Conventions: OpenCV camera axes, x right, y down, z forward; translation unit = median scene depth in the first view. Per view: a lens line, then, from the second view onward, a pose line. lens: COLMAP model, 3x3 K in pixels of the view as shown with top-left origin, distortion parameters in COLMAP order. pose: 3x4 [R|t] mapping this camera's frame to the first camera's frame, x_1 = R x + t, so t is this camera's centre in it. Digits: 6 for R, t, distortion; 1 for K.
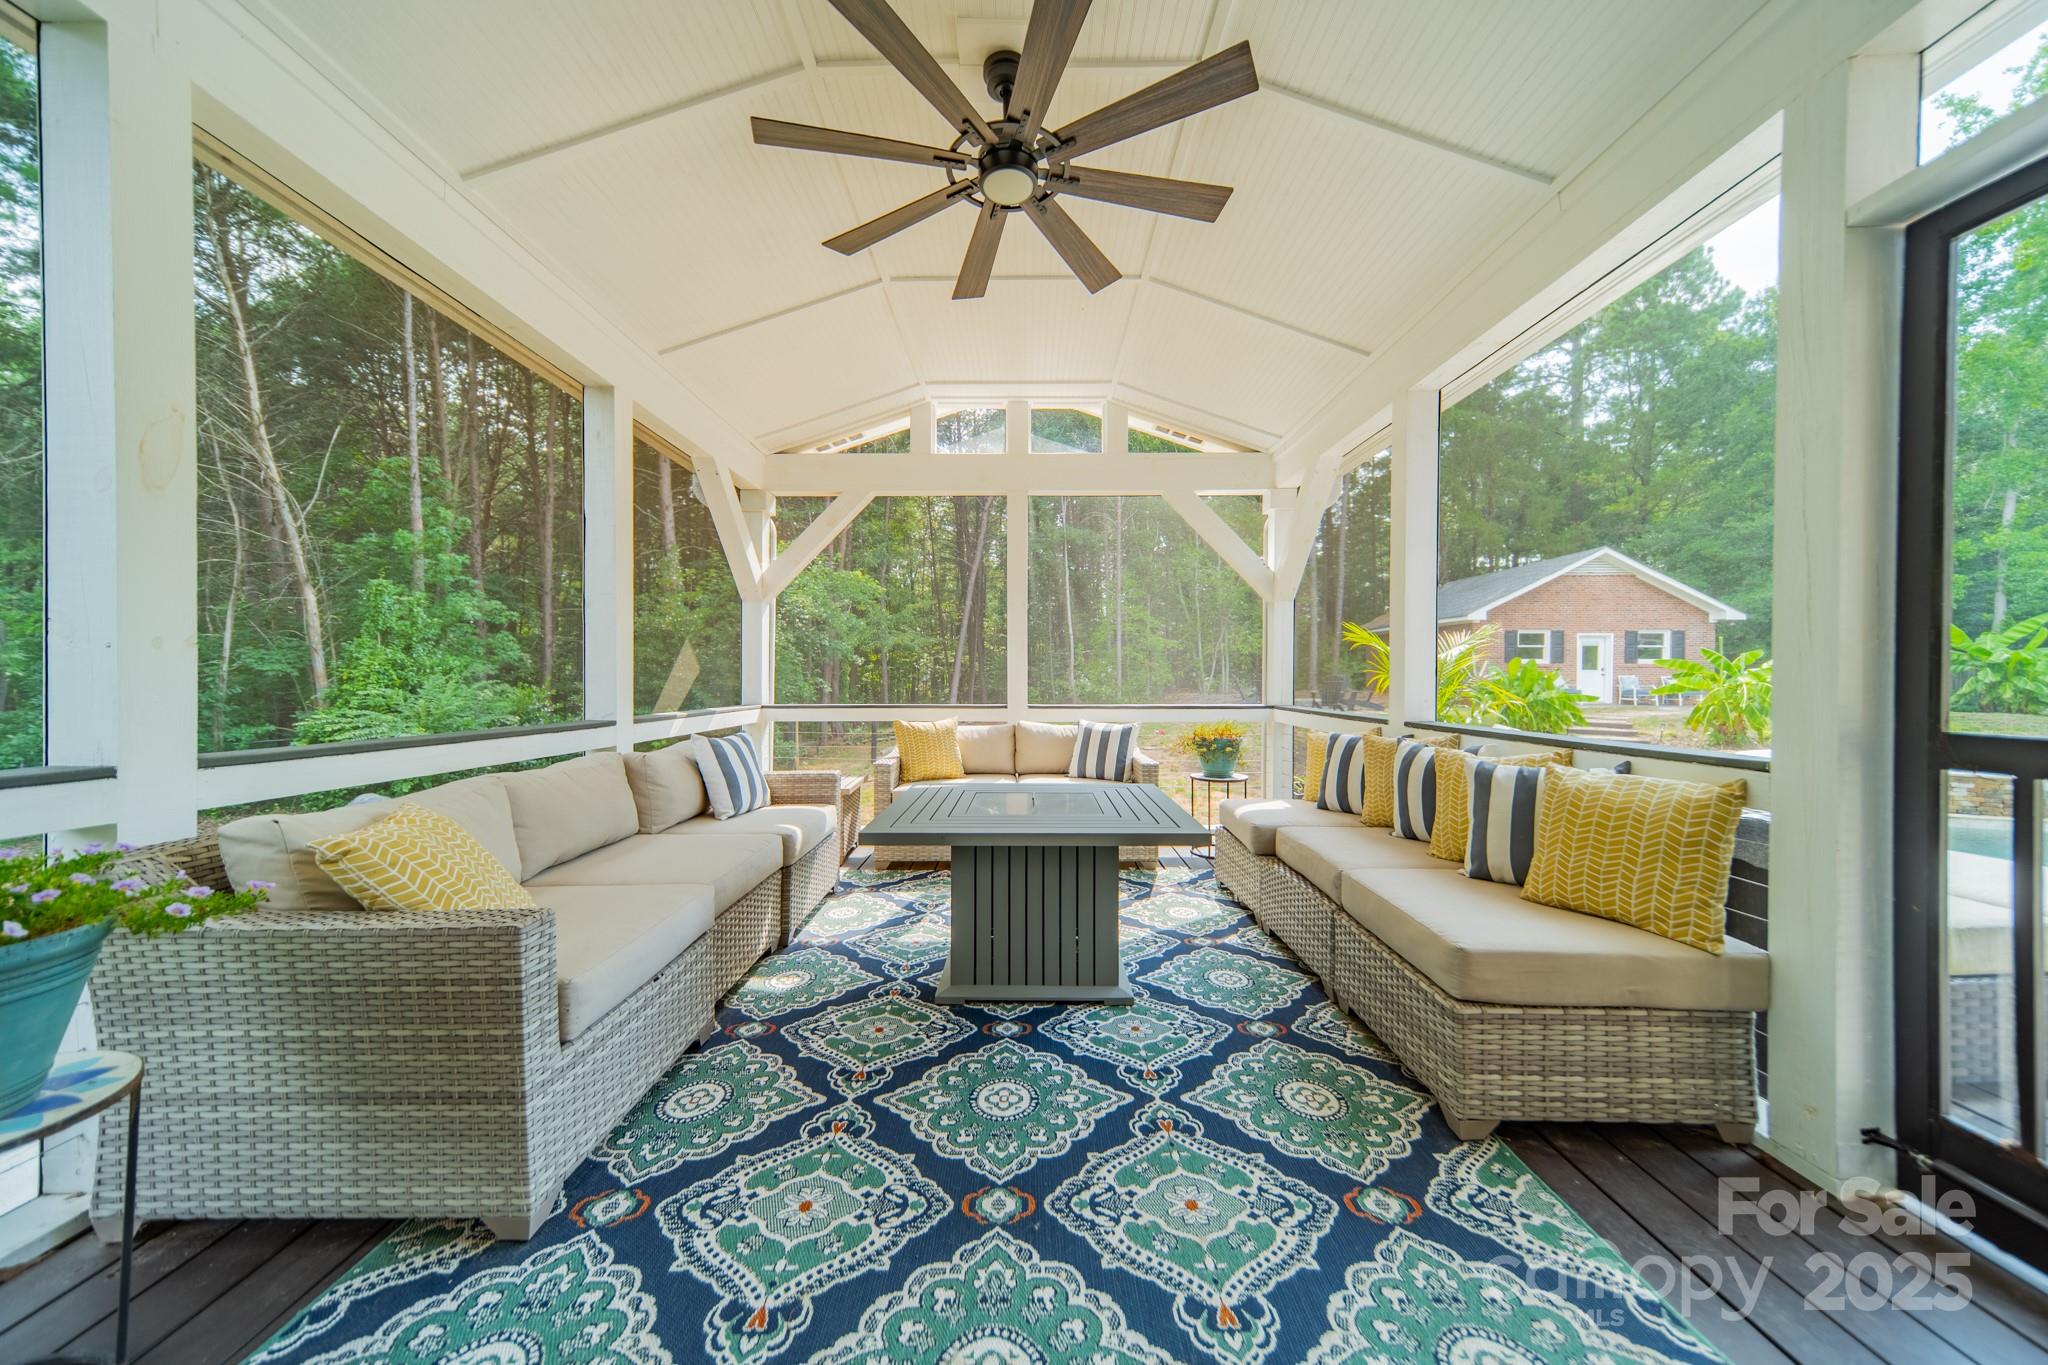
lens RADIAL K [[720.0, 0, 1024.0], [0, 720.0, 682.5], [0, 0, 1]] dist [0.006880, 0.000327]
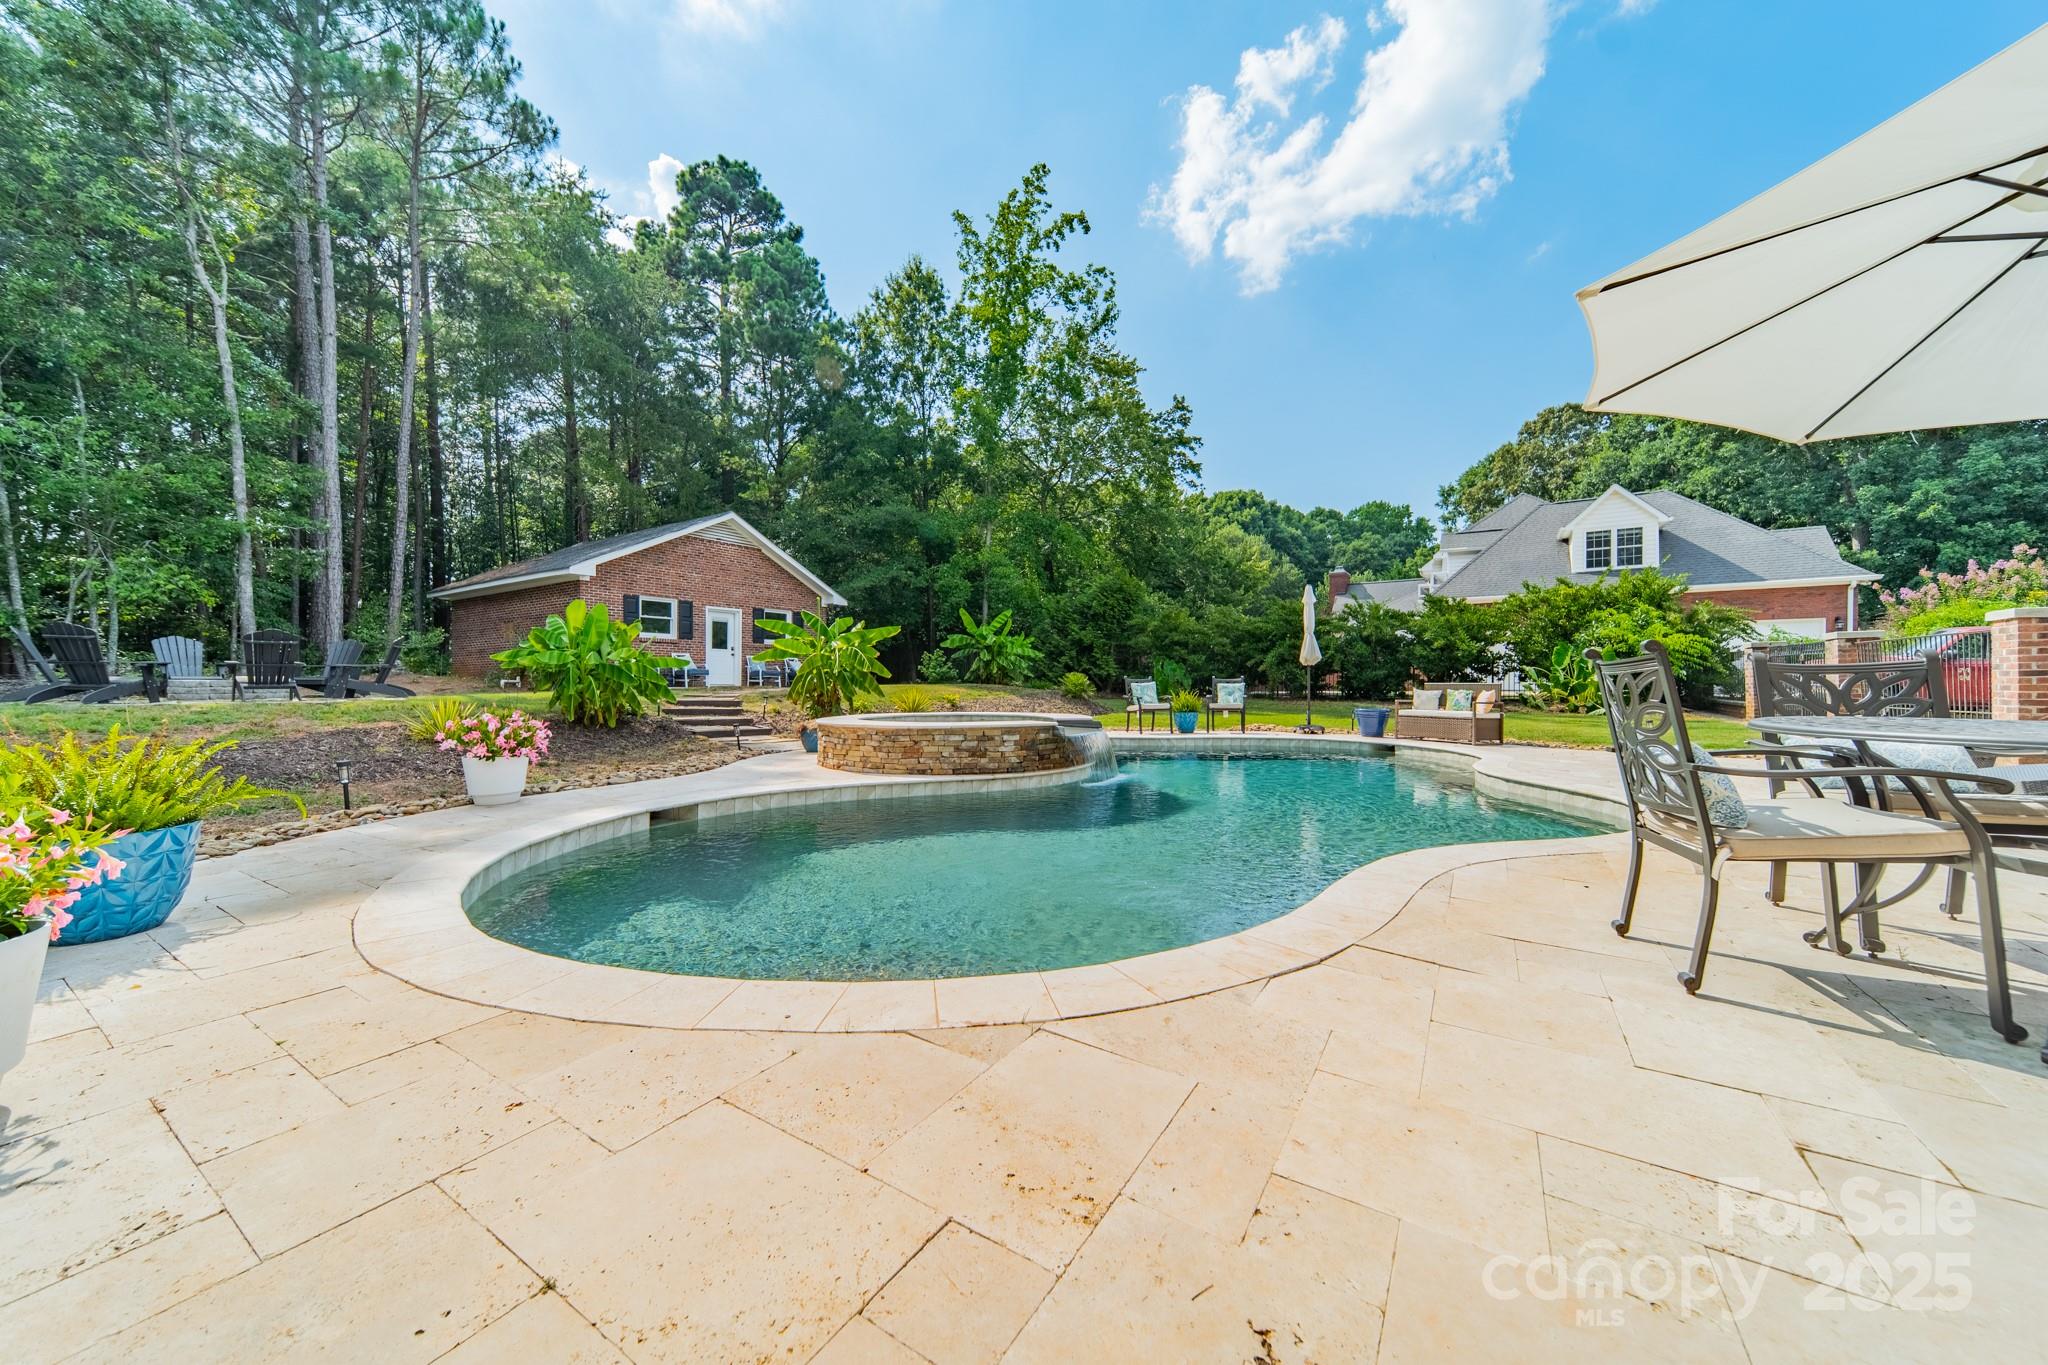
lens RADIAL K [[720.0, 0, 1024.0], [0, 720.0, 682.5], [0, 0, 1]] dist [0.006880, 0.000327]
pose [[0.534437, -0.002272, 0.845205, 0.350528], [0.010430, 0.999938, -0.003907, 0.047063], [-0.845144, 0.010904, 0.534427, 0.317623]]
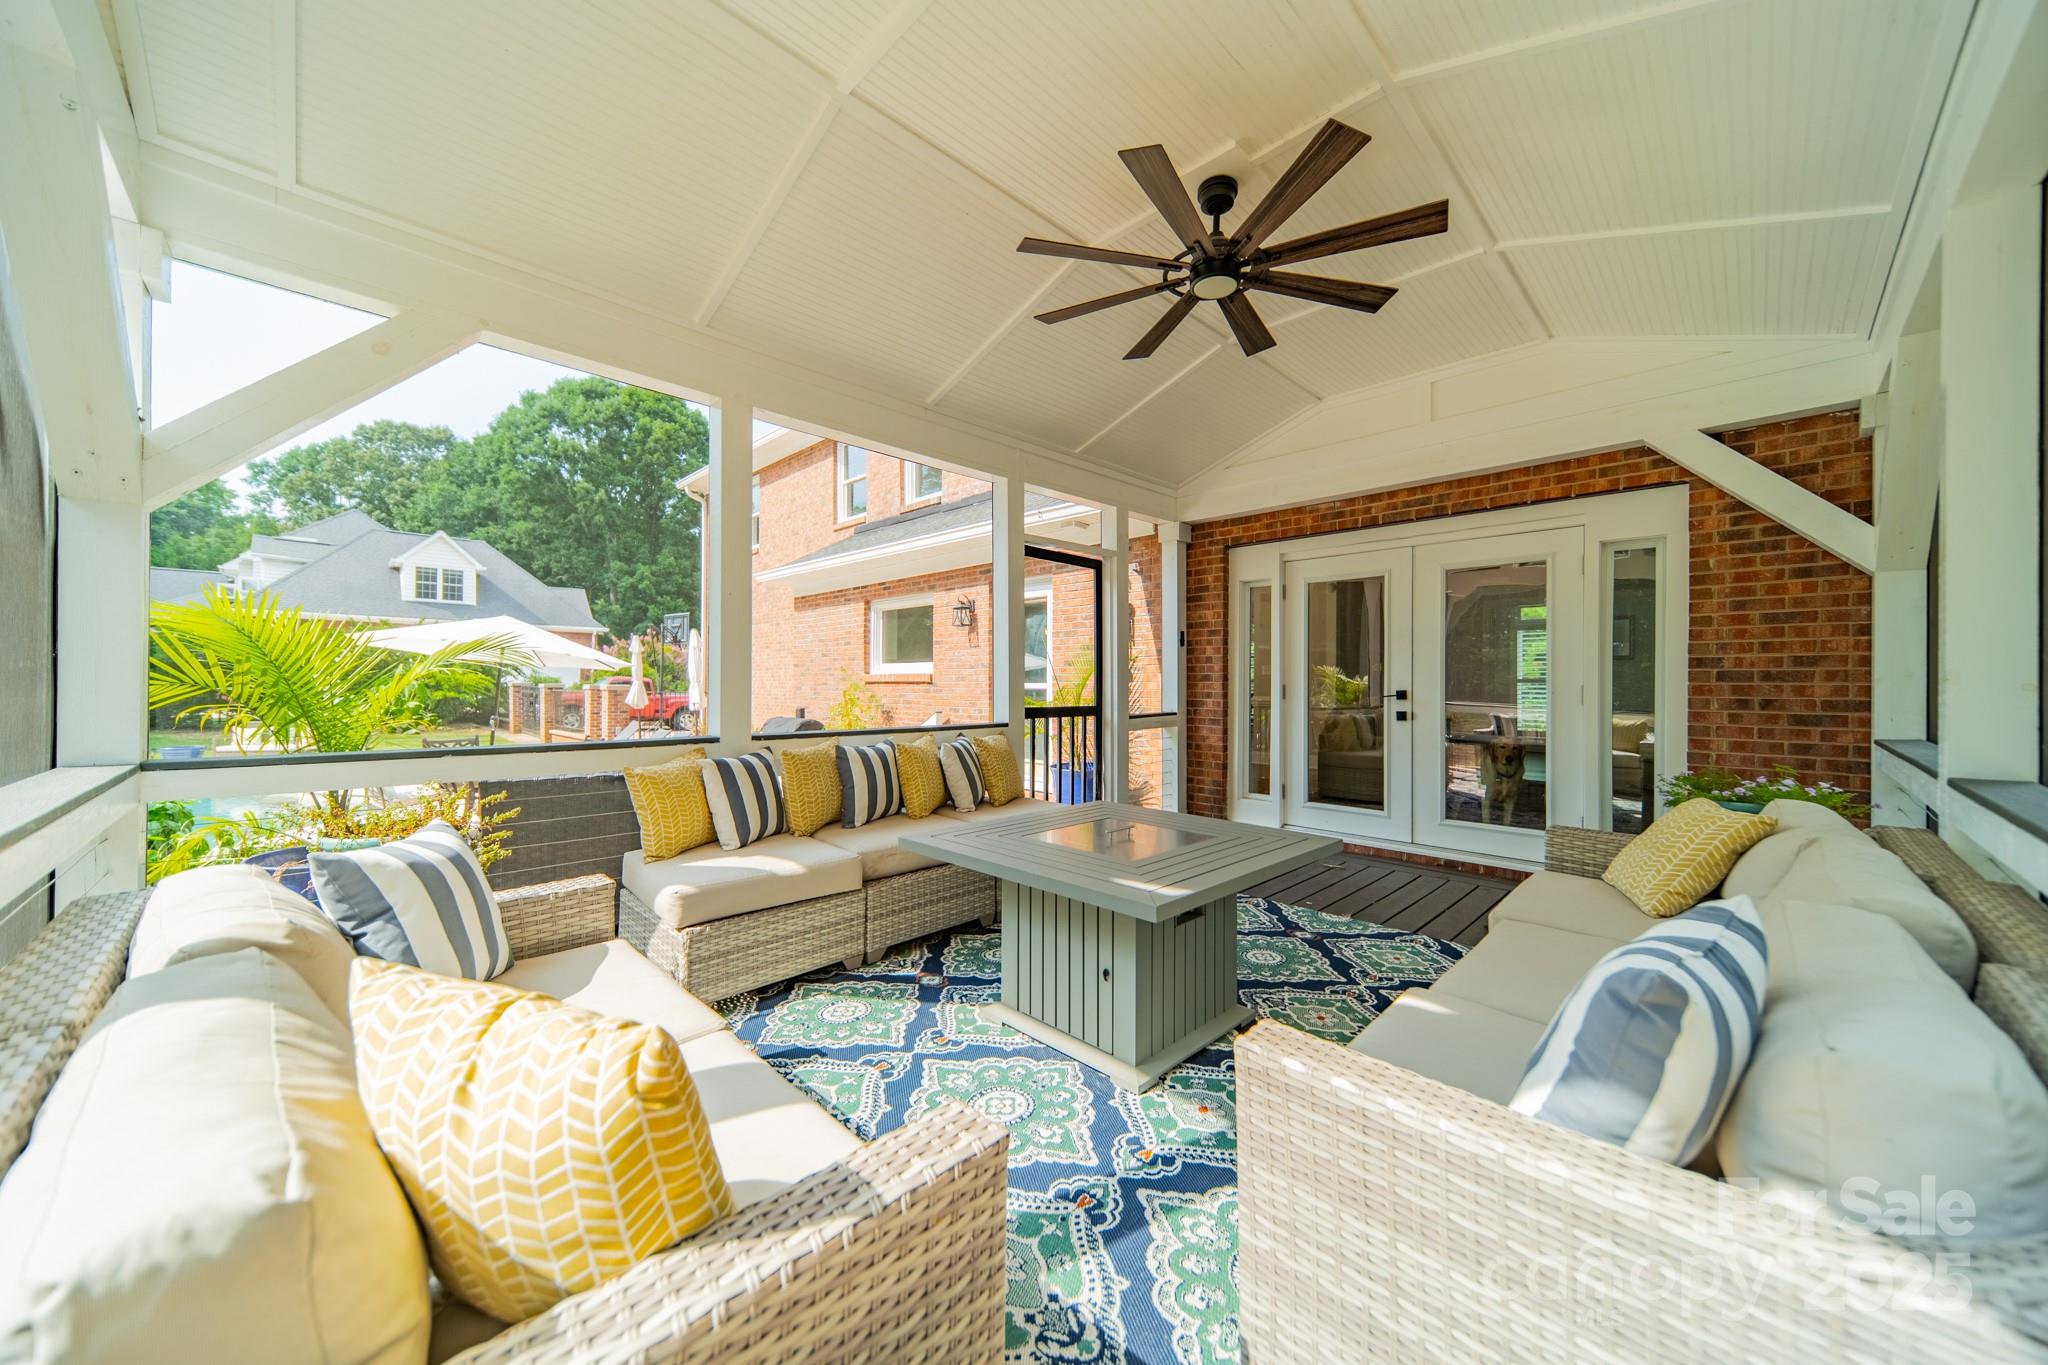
lens RADIAL K [[720.0, 0, 1024.0], [0, 720.0, 682.5], [0, 0, 1]] dist [0.006880, 0.000327]
pose [[-0.703535, -0.003420, 0.710652, -0.098331], [-0.001088, 0.999992, 0.003736, -0.005639], [-0.710660, 0.001856, -0.703533, 0.310599]]
